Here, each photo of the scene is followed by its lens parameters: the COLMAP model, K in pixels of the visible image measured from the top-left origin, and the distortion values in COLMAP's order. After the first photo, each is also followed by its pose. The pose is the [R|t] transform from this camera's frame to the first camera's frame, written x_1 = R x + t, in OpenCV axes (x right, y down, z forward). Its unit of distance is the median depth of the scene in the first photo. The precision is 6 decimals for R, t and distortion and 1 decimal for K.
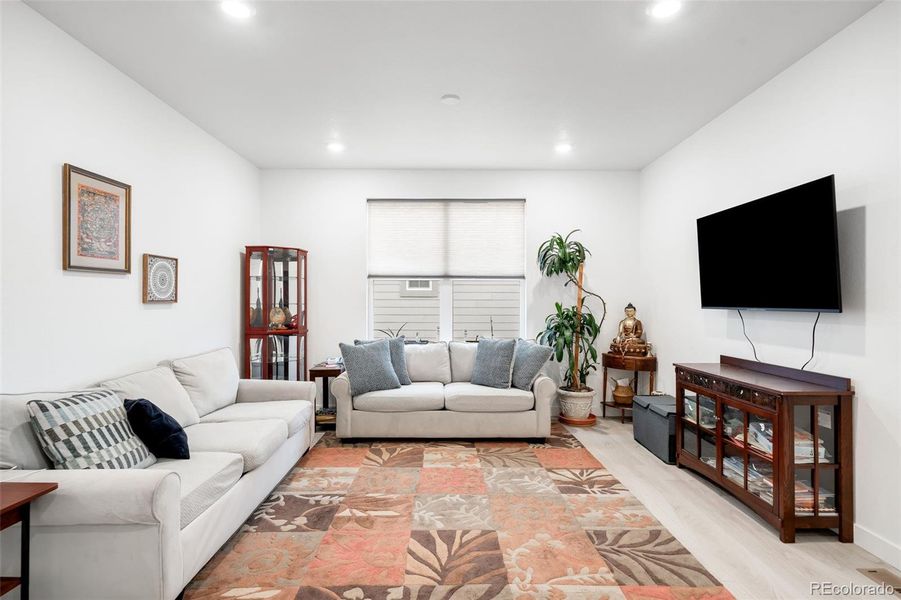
lens RADIAL K [[424.5, 0, 442.7], [0, 424.5, 300.6], [0, 0, 1]] dist [0.003528, 0.000112]
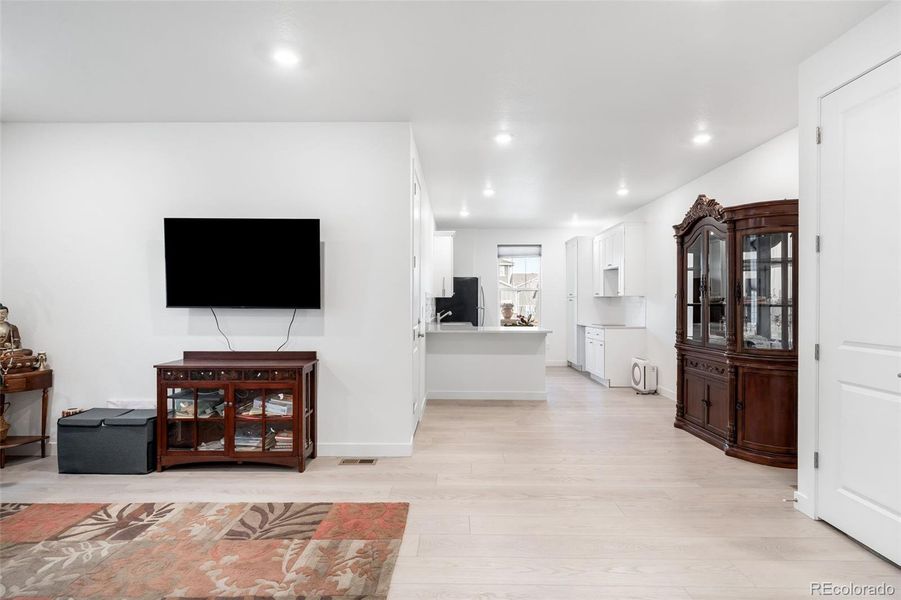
lens RADIAL K [[464.0, 0, 442.3], [0, 464.0, 299.5], [0, 0, 1]] dist [-0.000801, 0.001532]
pose [[0.060081, -0.000522, 0.998193, -0.543260], [-0.006613, 0.999978, 0.000921, -0.007327], [-0.998172, -0.006657, 0.060076, 0.344777]]
